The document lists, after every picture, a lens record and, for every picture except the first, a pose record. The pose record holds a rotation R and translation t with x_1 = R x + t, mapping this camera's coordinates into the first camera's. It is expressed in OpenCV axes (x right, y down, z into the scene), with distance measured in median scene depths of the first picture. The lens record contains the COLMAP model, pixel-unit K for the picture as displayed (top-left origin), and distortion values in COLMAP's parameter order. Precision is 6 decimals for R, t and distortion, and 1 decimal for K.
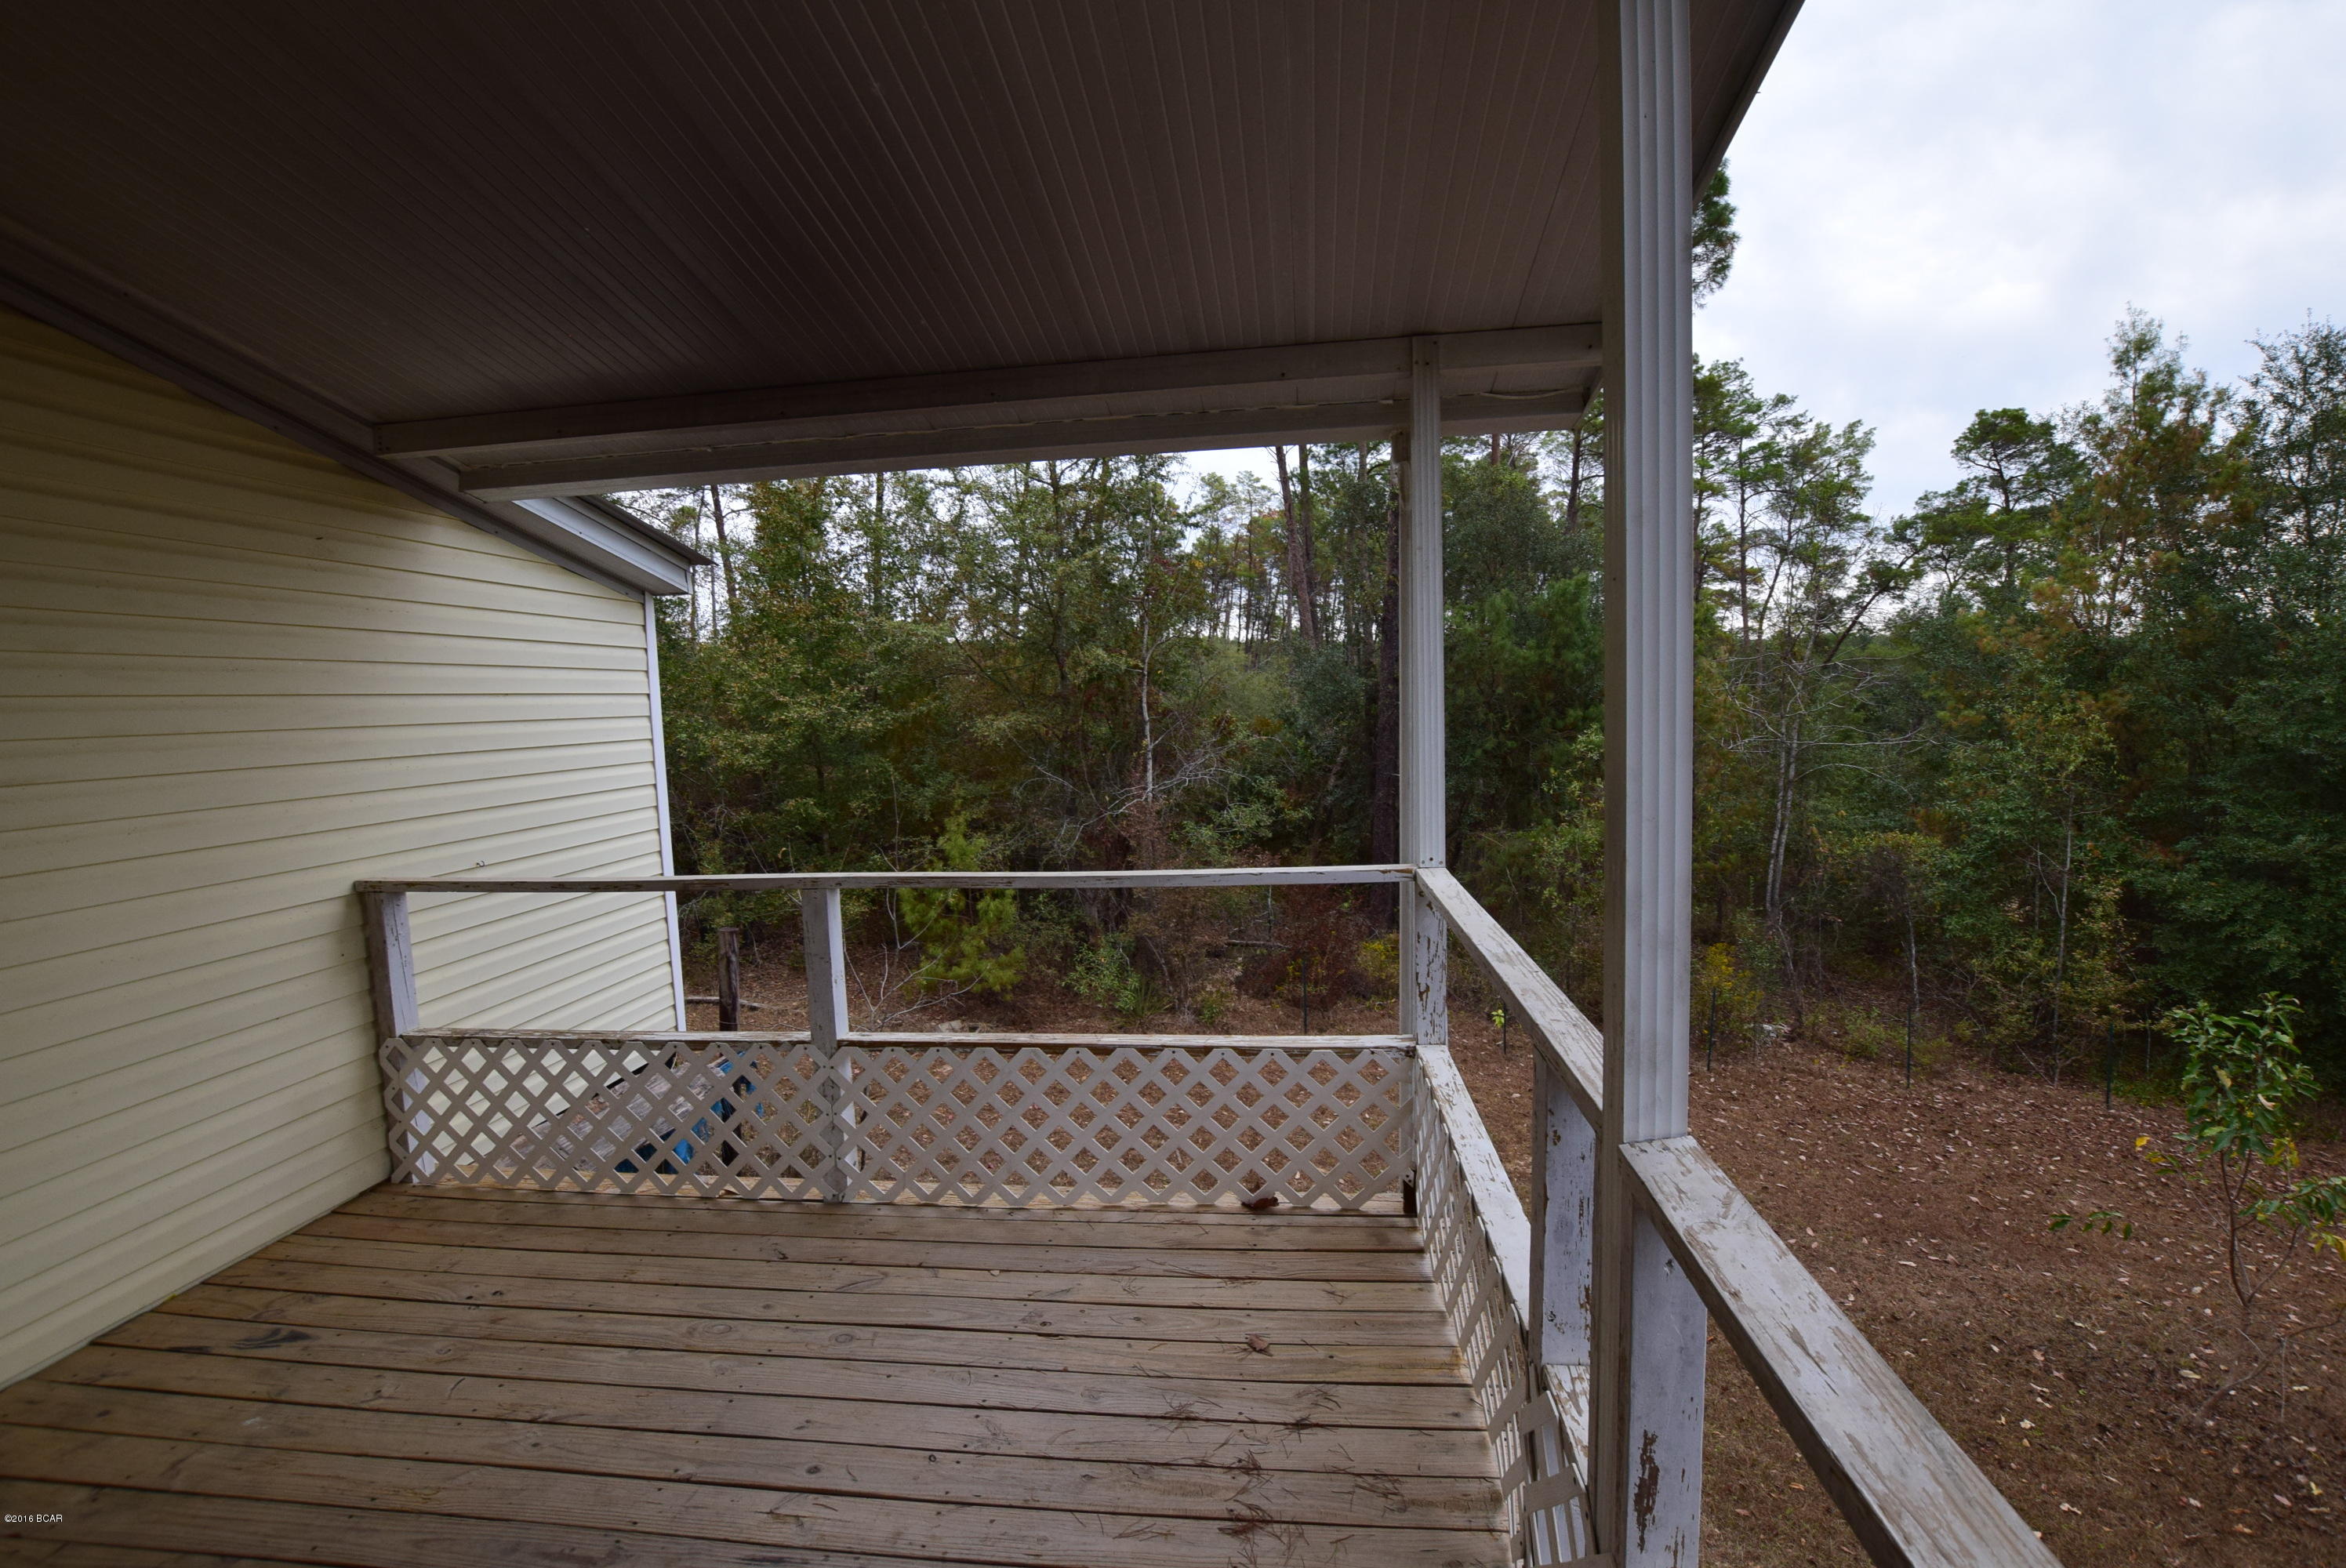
lens RADIAL K [[1033.3, 0, 1178.4], [0, 1033.3, 786.9], [0, 0, 1]] dist [-0.022431, -0.000578]
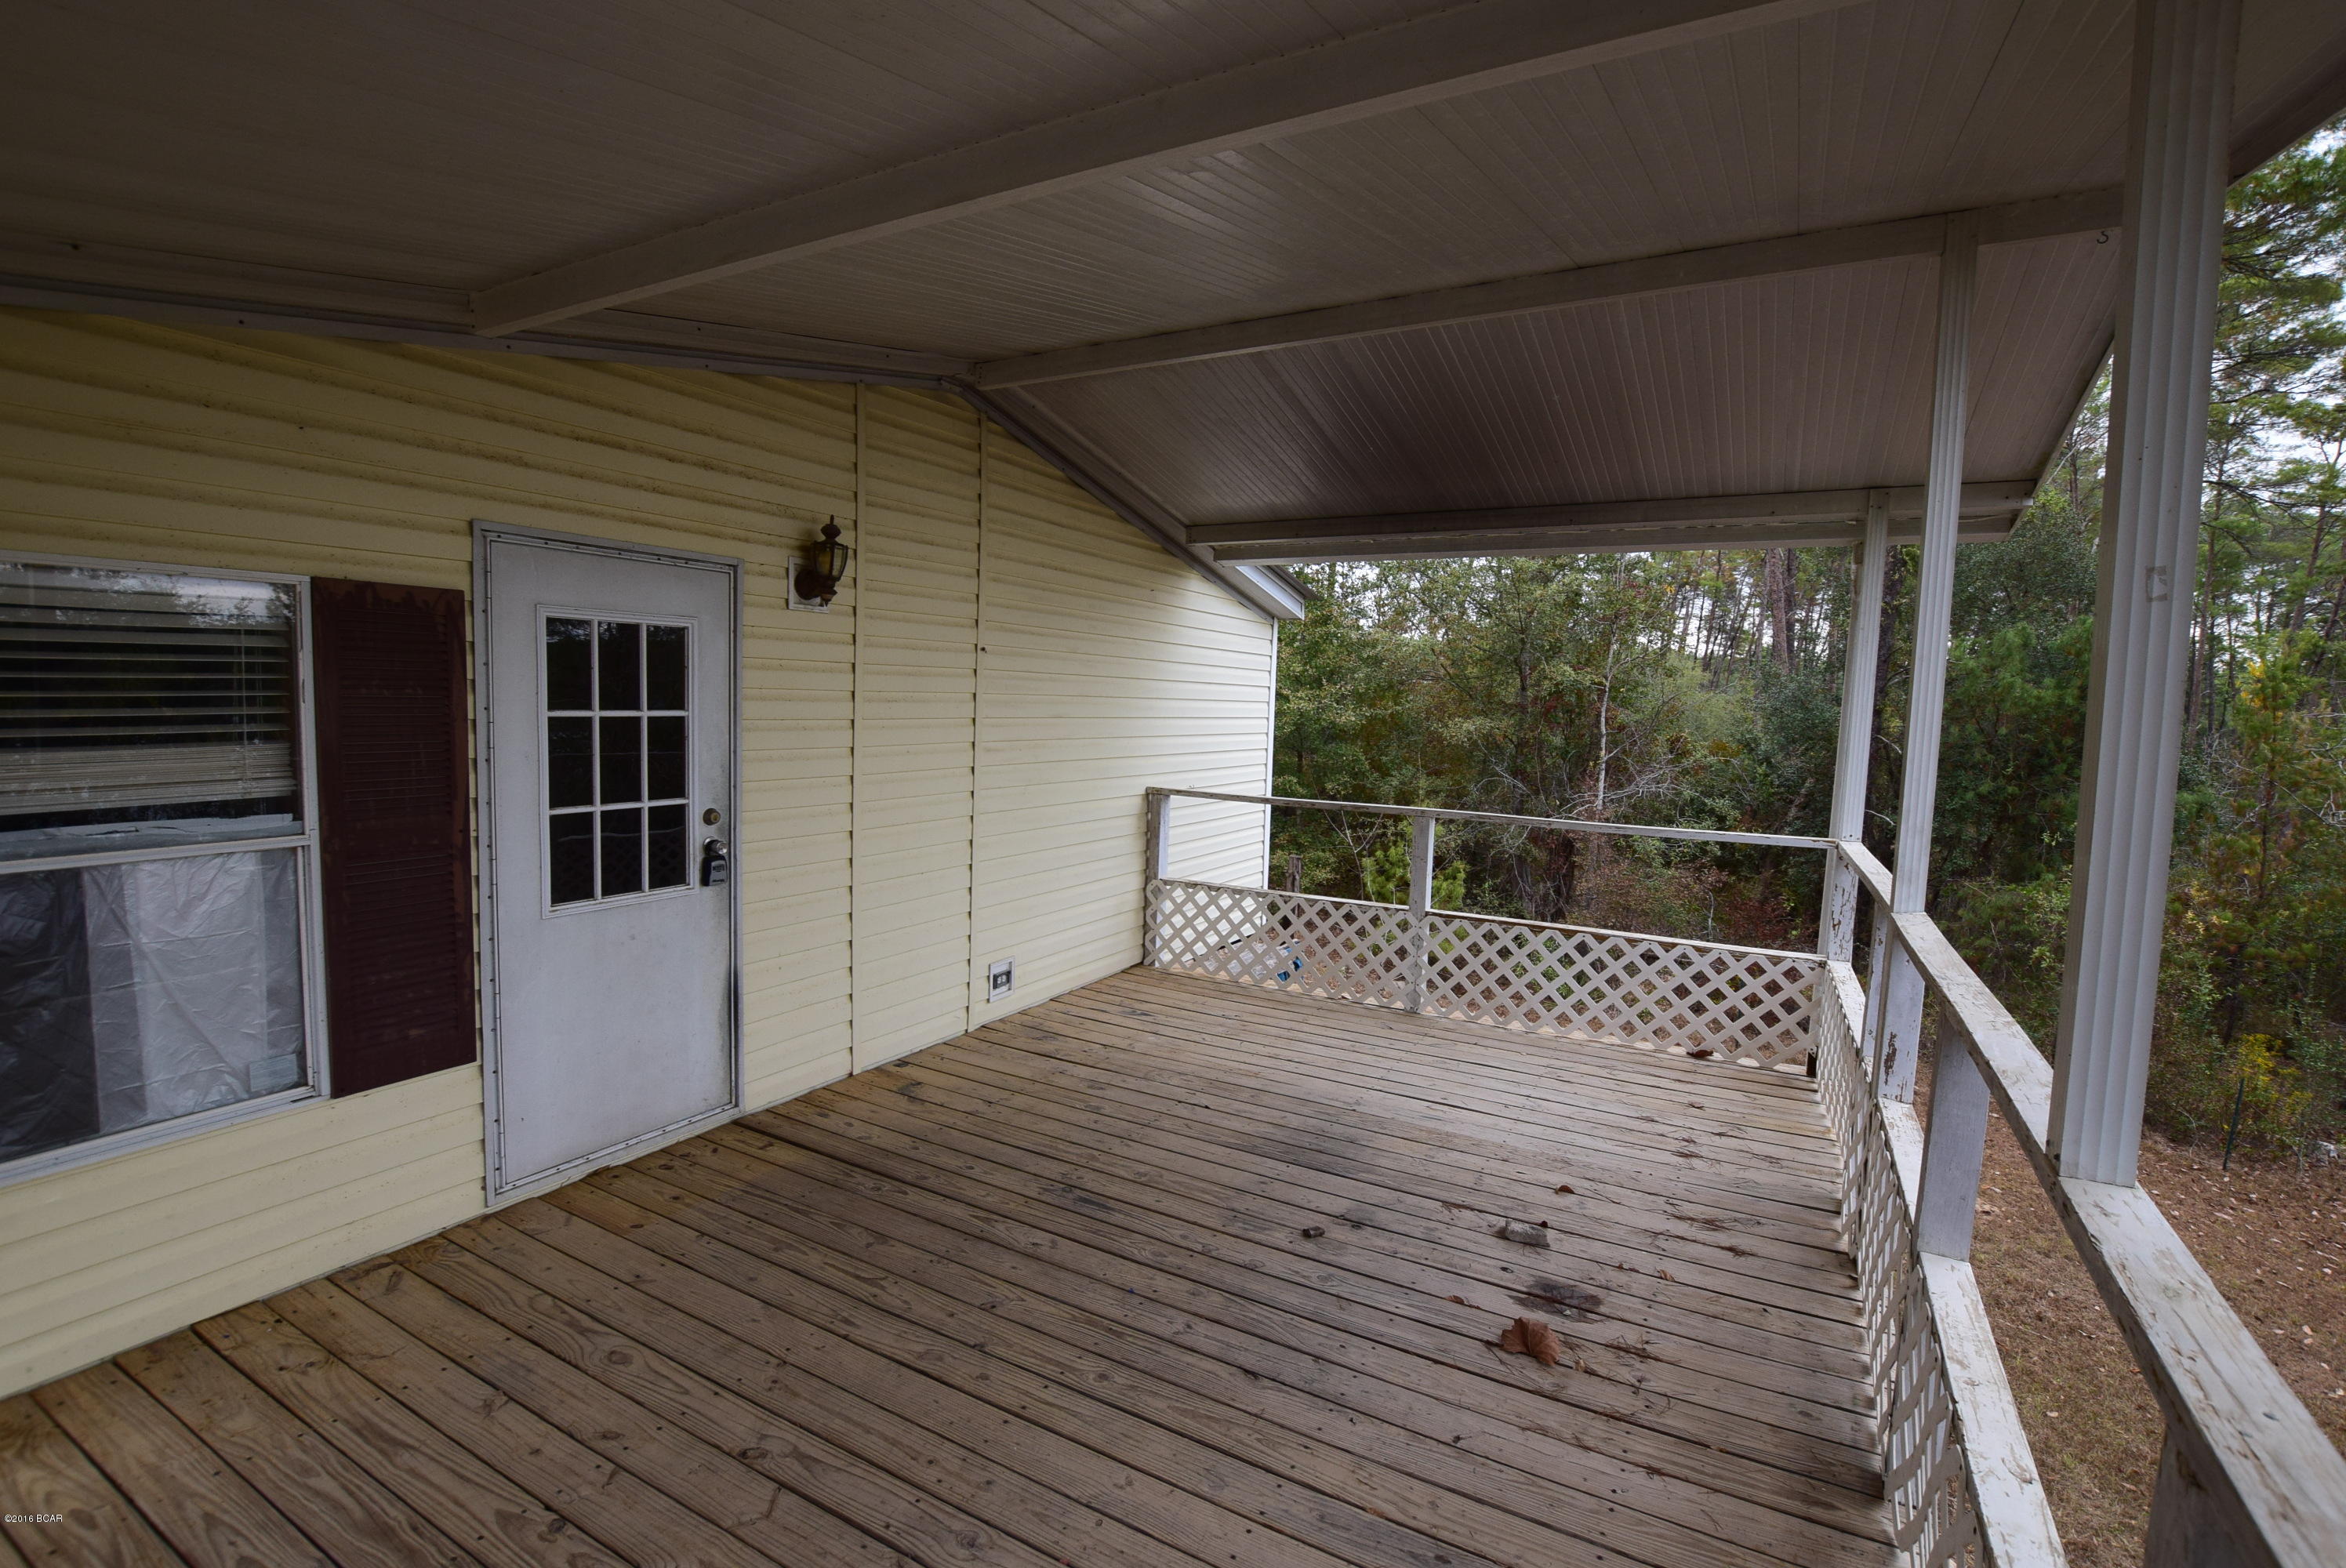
lens RADIAL K [[1088.4, 0, 1169.2], [0, 1088.4, 789.8], [0, 0, 1]] dist [-0.030785, 0.005146]
pose [[0.923841, 0.094454, -0.370941, -0.081676], [-0.095411, 0.995312, 0.015815, 0.063103], [0.370696, 0.020782, 0.928522, -0.696240]]
